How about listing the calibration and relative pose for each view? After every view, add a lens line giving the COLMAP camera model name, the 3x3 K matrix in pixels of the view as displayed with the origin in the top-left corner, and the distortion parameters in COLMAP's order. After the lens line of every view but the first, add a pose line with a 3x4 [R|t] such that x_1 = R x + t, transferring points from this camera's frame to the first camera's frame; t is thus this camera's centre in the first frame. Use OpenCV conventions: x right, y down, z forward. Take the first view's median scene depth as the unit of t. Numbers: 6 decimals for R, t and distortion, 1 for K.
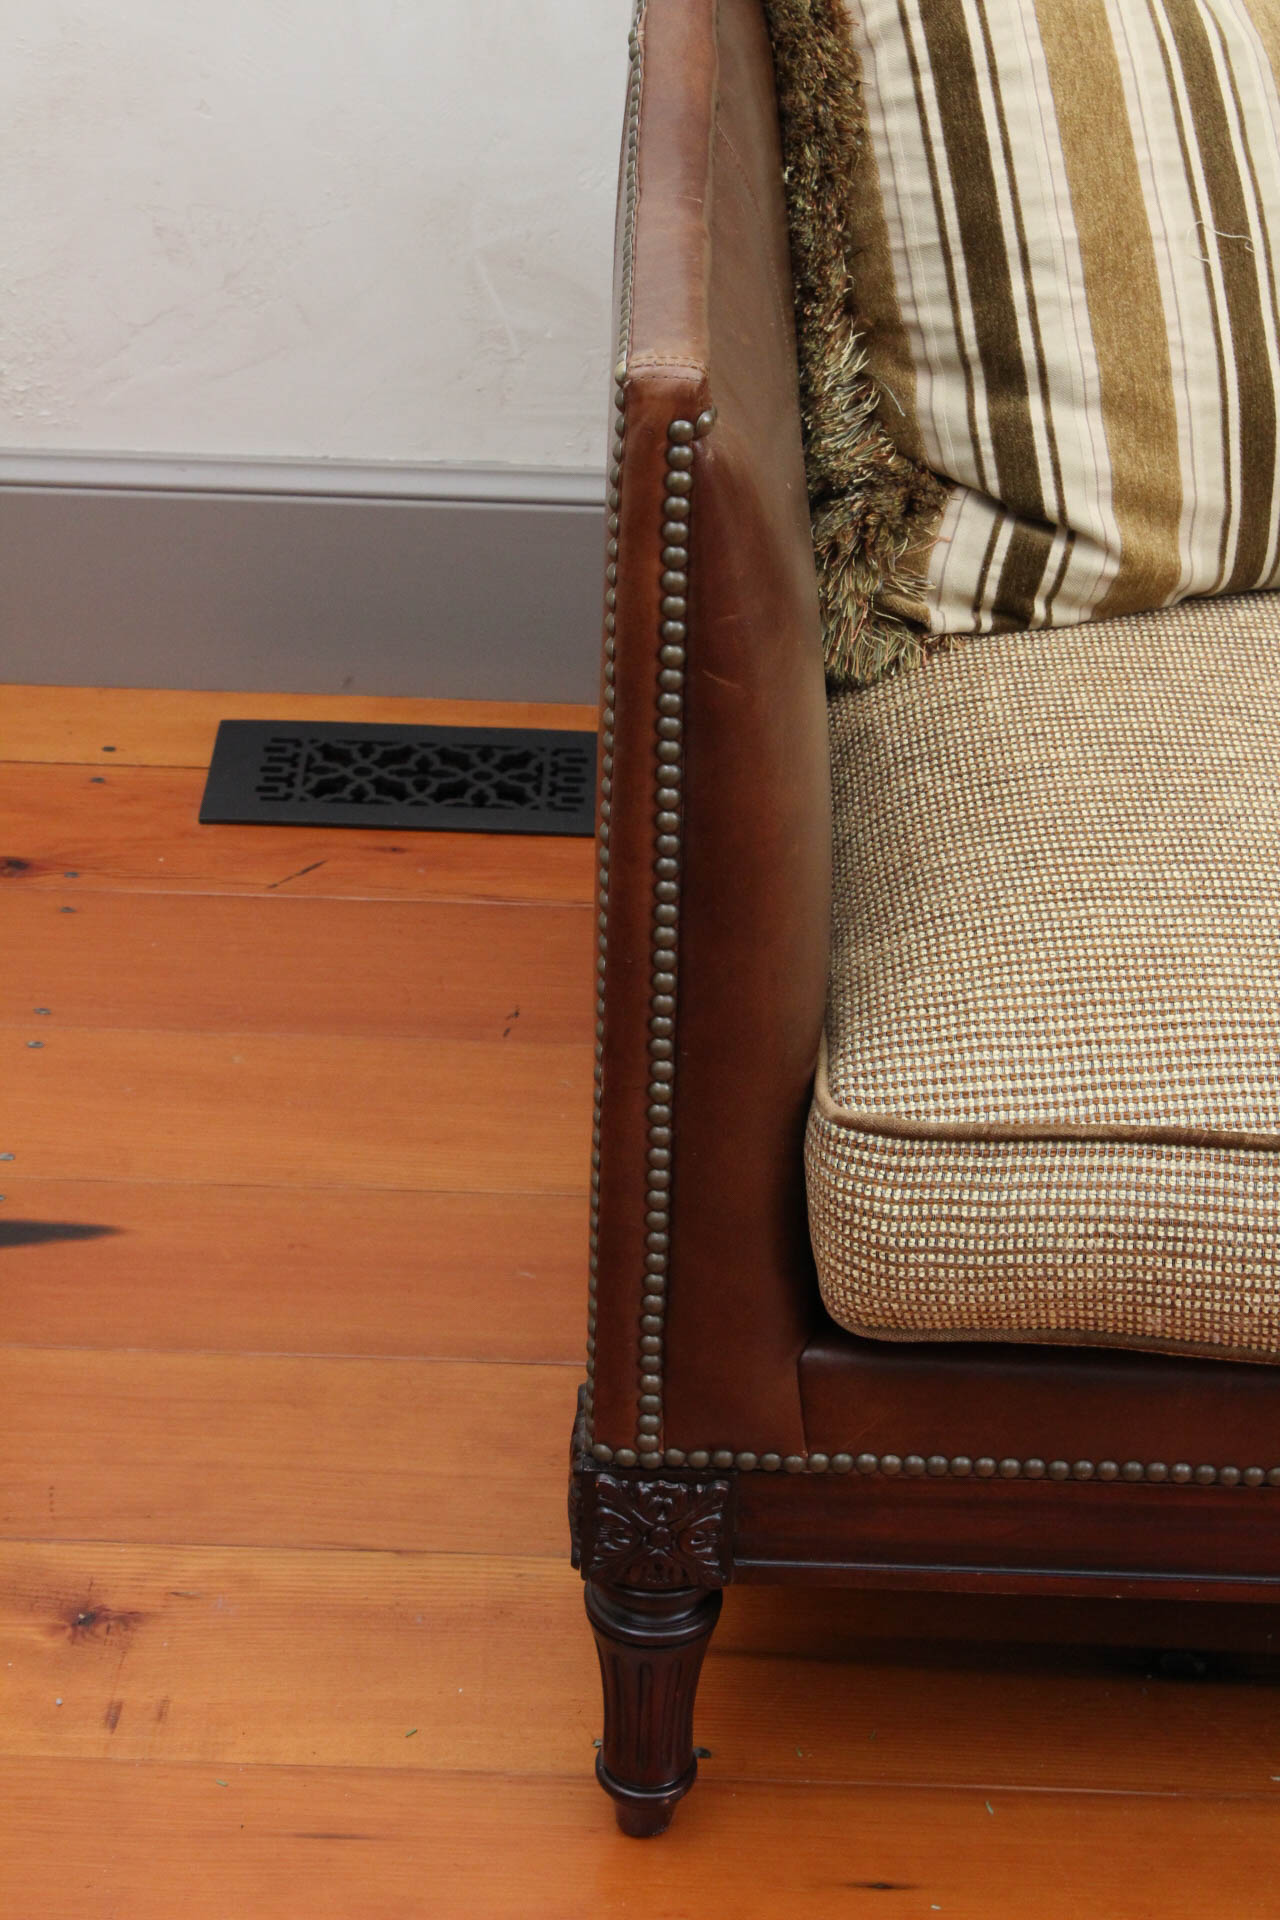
lens RADIAL K [[4213.2, 0, 640.0], [0, 4213.2, 960.0], [0, 0, 1]] dist [0.036240, 0.248774]
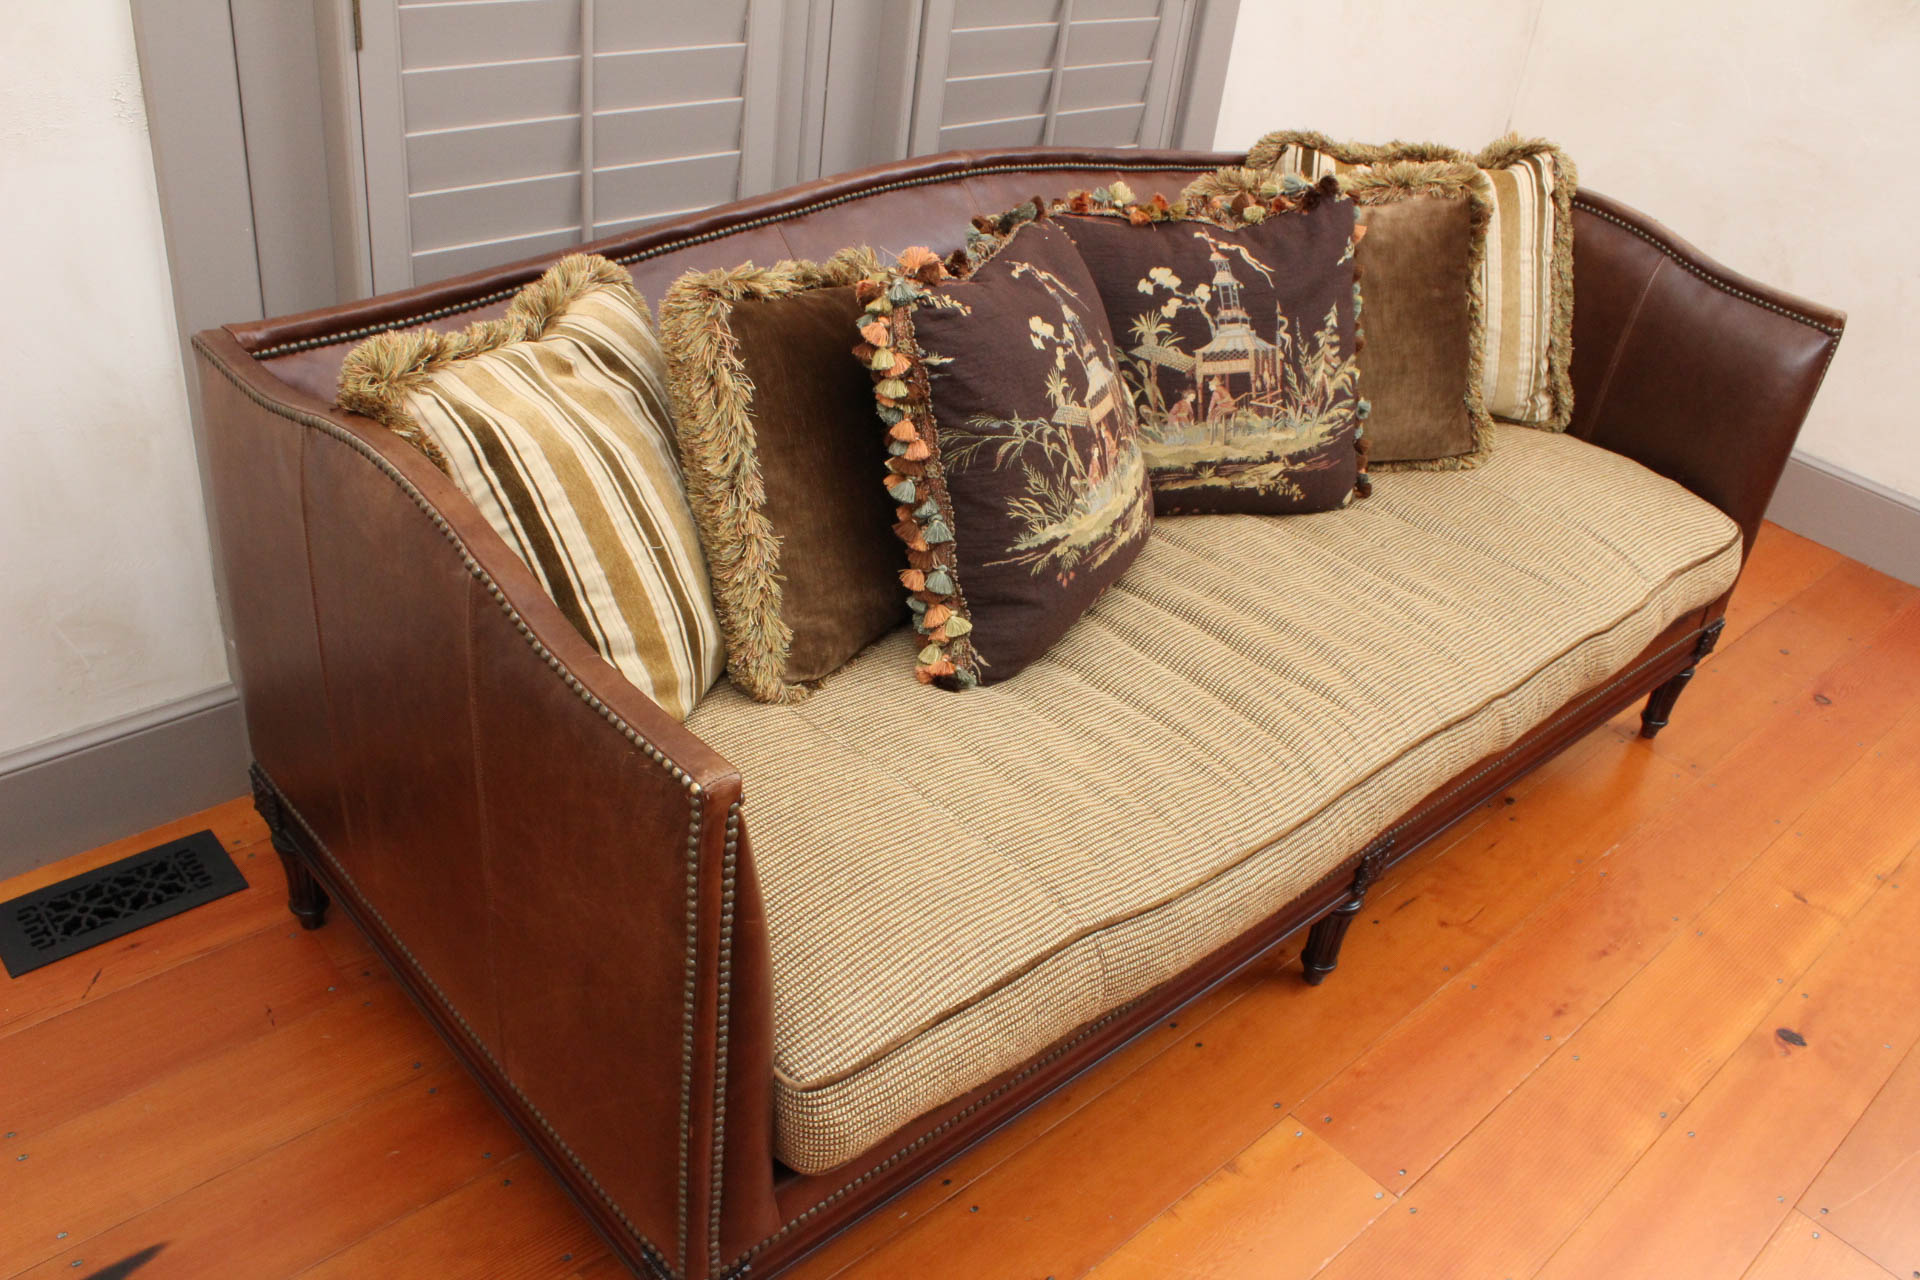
lens RADIAL K [[1575.5, 0, 952.0], [0, 1575.5, 647.4], [0, 0, 1]] dist [-0.143118, 0.003175]
pose [[0.706535, -0.325342, 0.628459, -0.252680], [0.289703, 0.943206, 0.162586, -0.219548], [-0.645662, 0.067194, 0.760661, 0.381557]]
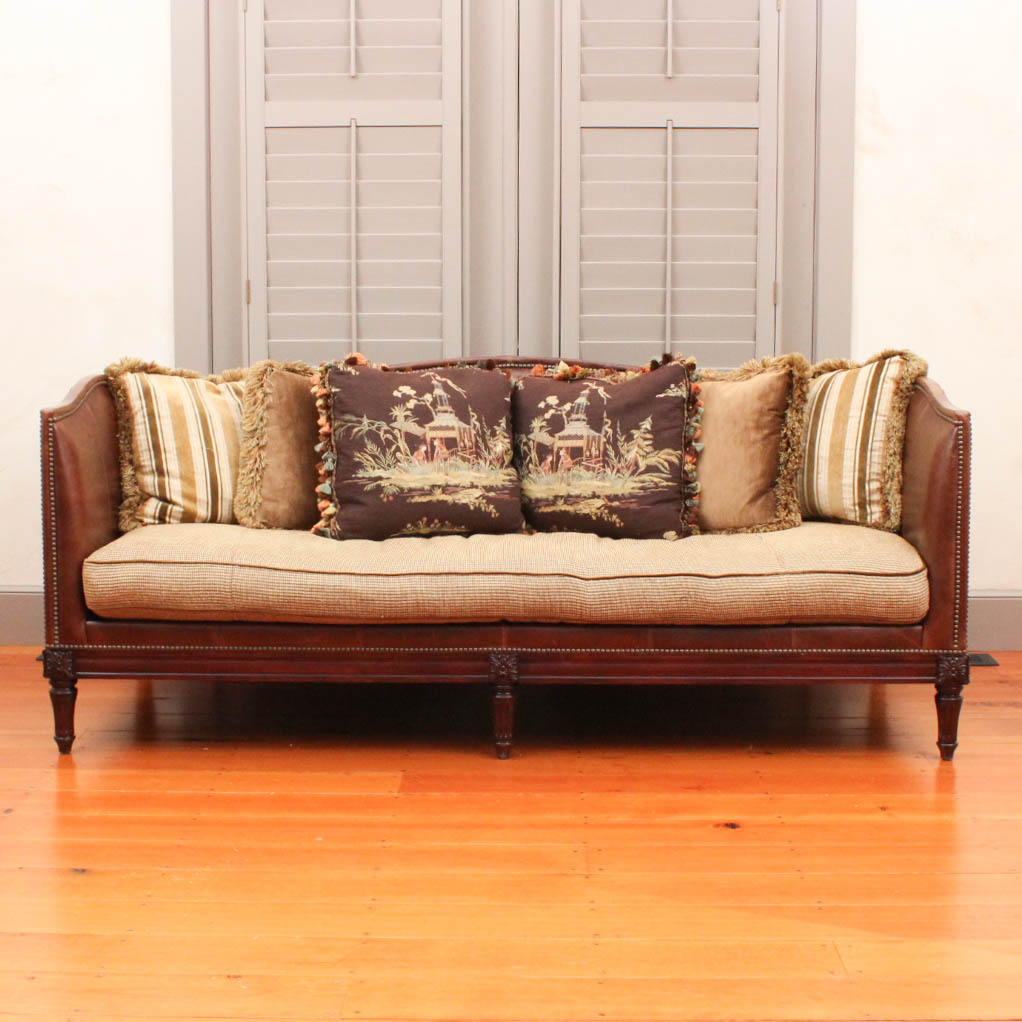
lens RADIAL K [[1749.0, 0, 490.8], [0, 1749.0, 501.5], [0, 0, 1]] dist [-0.152620, 0.153195]
pose [[0.999752, -0.019182, 0.011329, 0.476381], [0.022162, 0.908120, -0.418124, 0.798343], [-0.002268, 0.418271, 0.908319, -0.892078]]
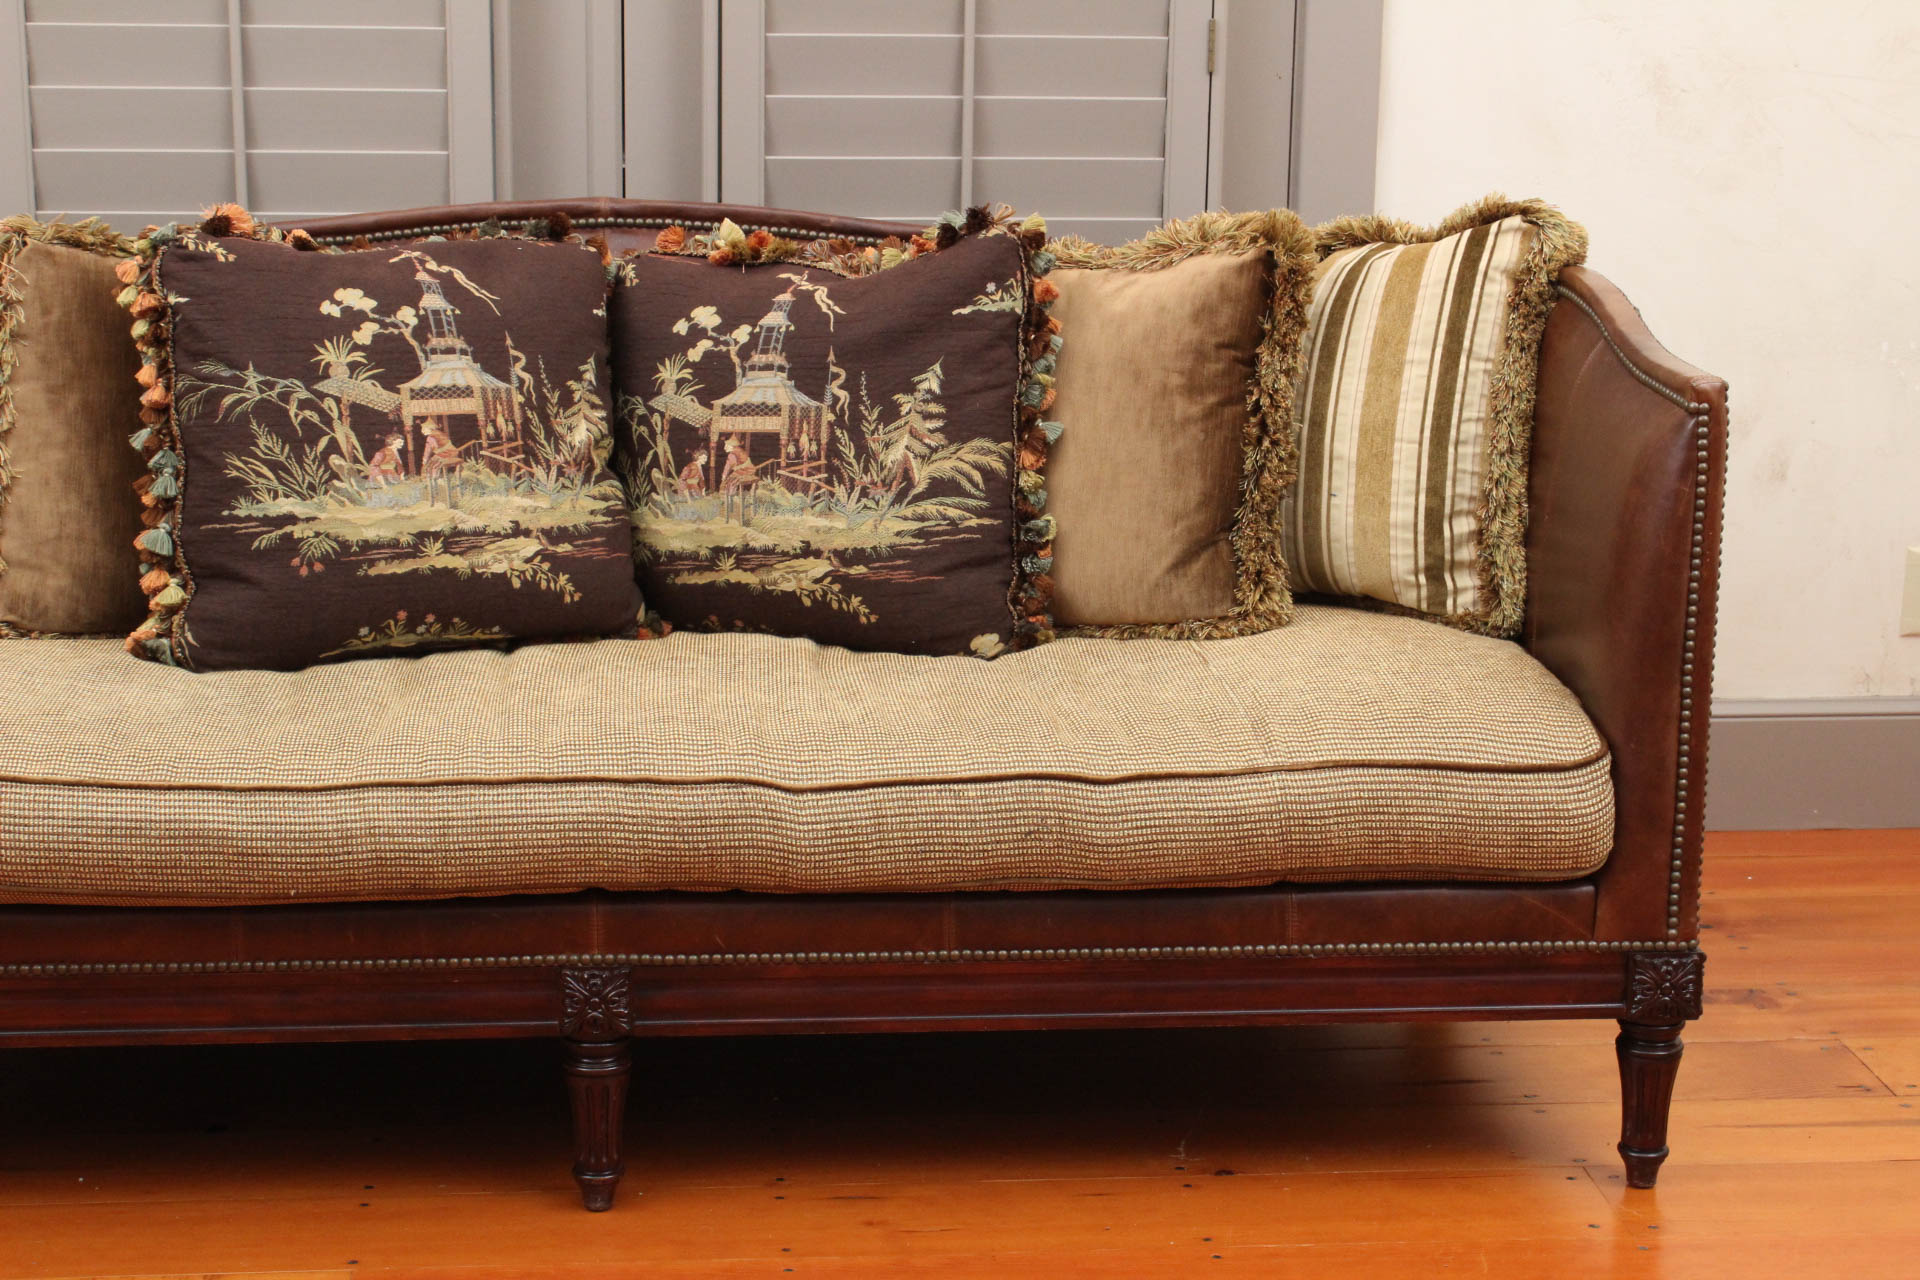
lens RADIAL K [[3058.5, 0, 928.8], [0, 3058.5, 637.2], [0, 0, 1]] dist [-0.030728, 0.144596]
pose [[0.992180, -0.033344, 0.120280, 0.497729], [0.070101, 0.946180, -0.315958, 0.446195], [-0.103271, 0.321919, 0.941118, -0.433345]]
